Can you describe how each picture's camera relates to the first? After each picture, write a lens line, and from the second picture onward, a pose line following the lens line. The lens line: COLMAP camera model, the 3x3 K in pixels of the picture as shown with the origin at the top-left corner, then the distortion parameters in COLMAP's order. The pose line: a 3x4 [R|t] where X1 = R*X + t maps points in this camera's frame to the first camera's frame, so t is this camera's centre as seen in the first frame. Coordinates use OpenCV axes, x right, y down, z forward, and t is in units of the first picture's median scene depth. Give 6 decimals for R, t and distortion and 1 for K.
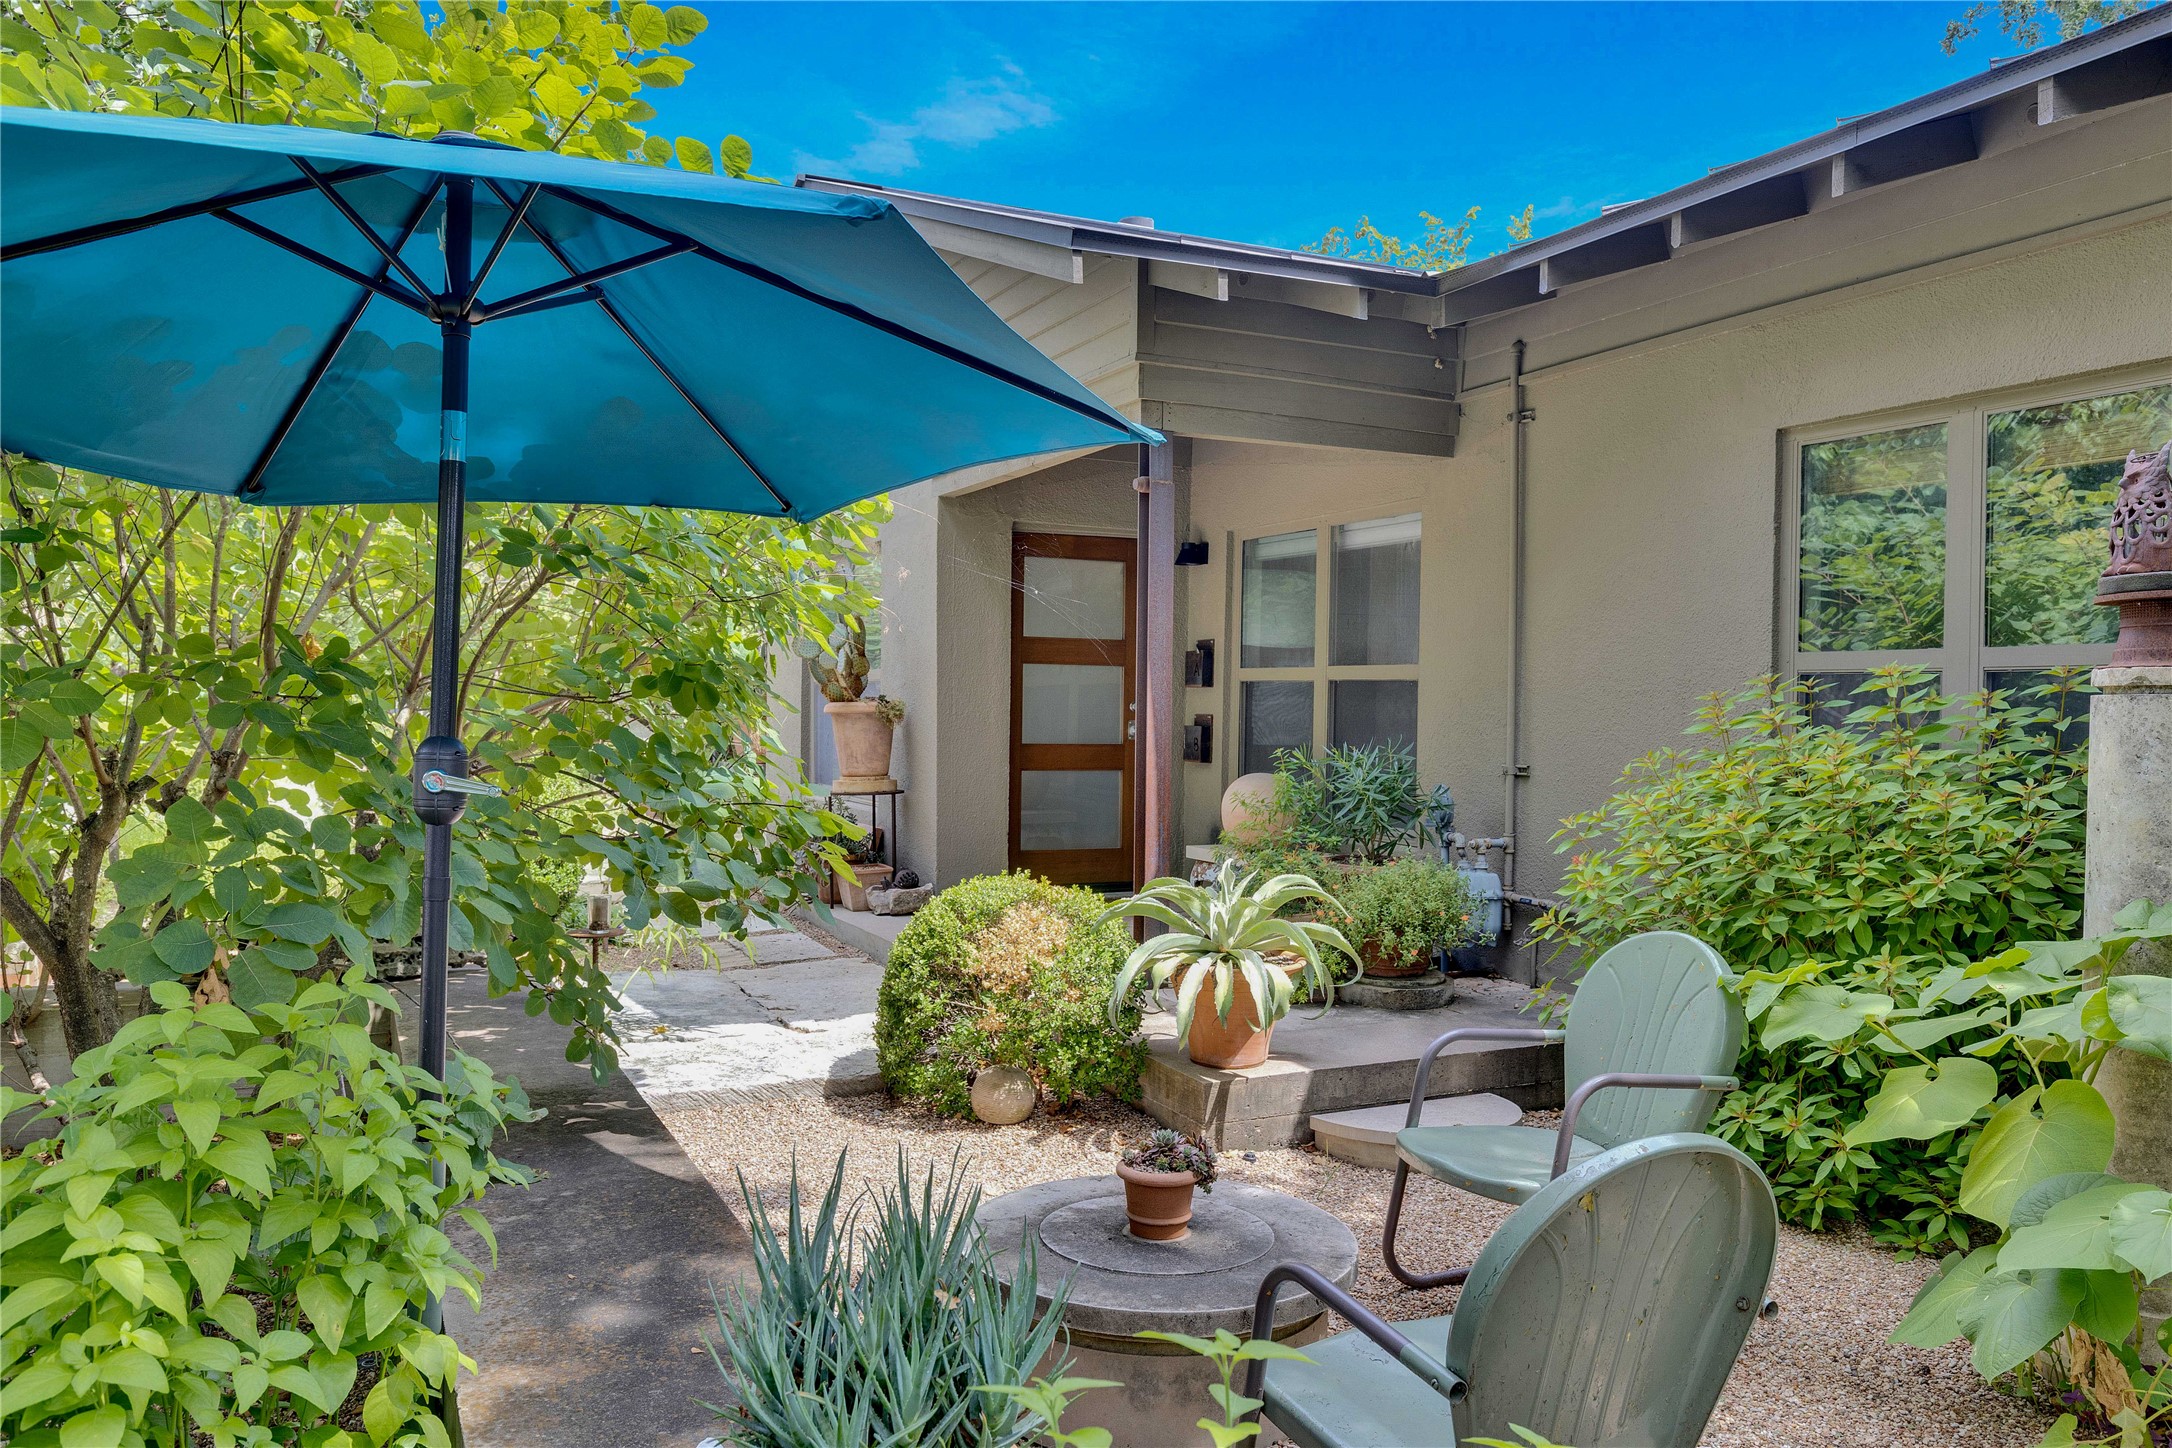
lens RADIAL K [[1561.3, 0, 1082.7], [0, 1561.3, 727.8], [0, 0, 1]] dist [0.003417, -0.001396]
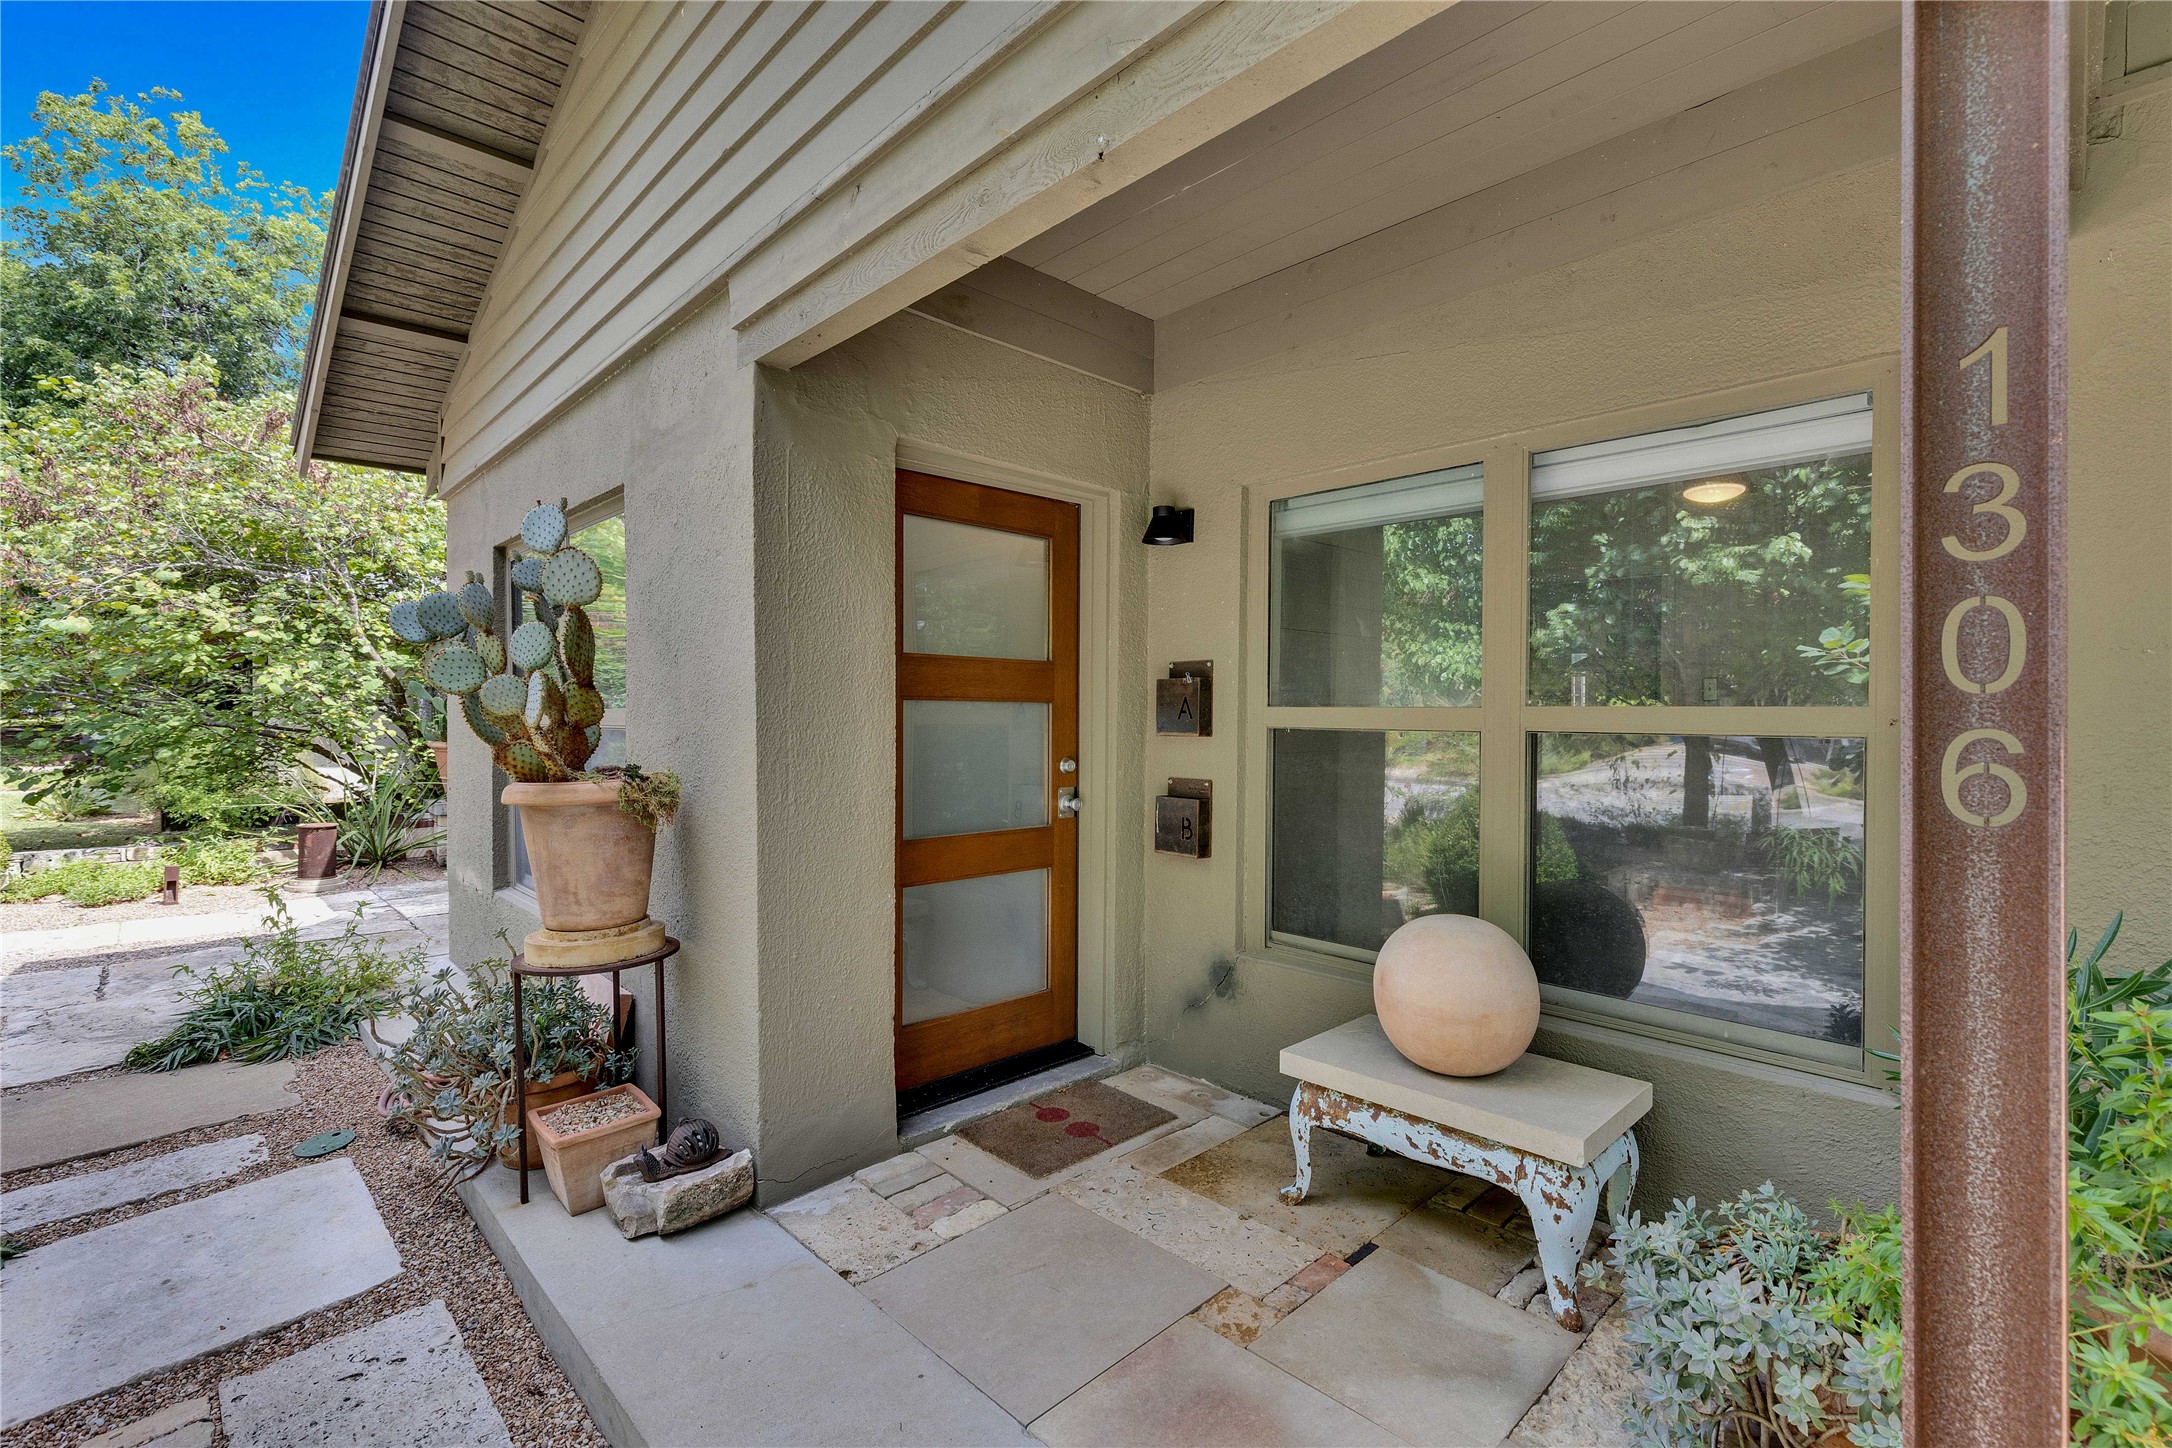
lens RADIAL K [[968.1, 0, 1096.1], [0, 968.1, 720.5], [0, 0, 1]] dist [0.005423, -0.001183]
pose [[0.946967, -0.012376, 0.321092, -0.085537], [0.014025, 0.999898, -0.002824, -0.031708], [-0.321024, 0.007178, 0.947044, 0.645165]]
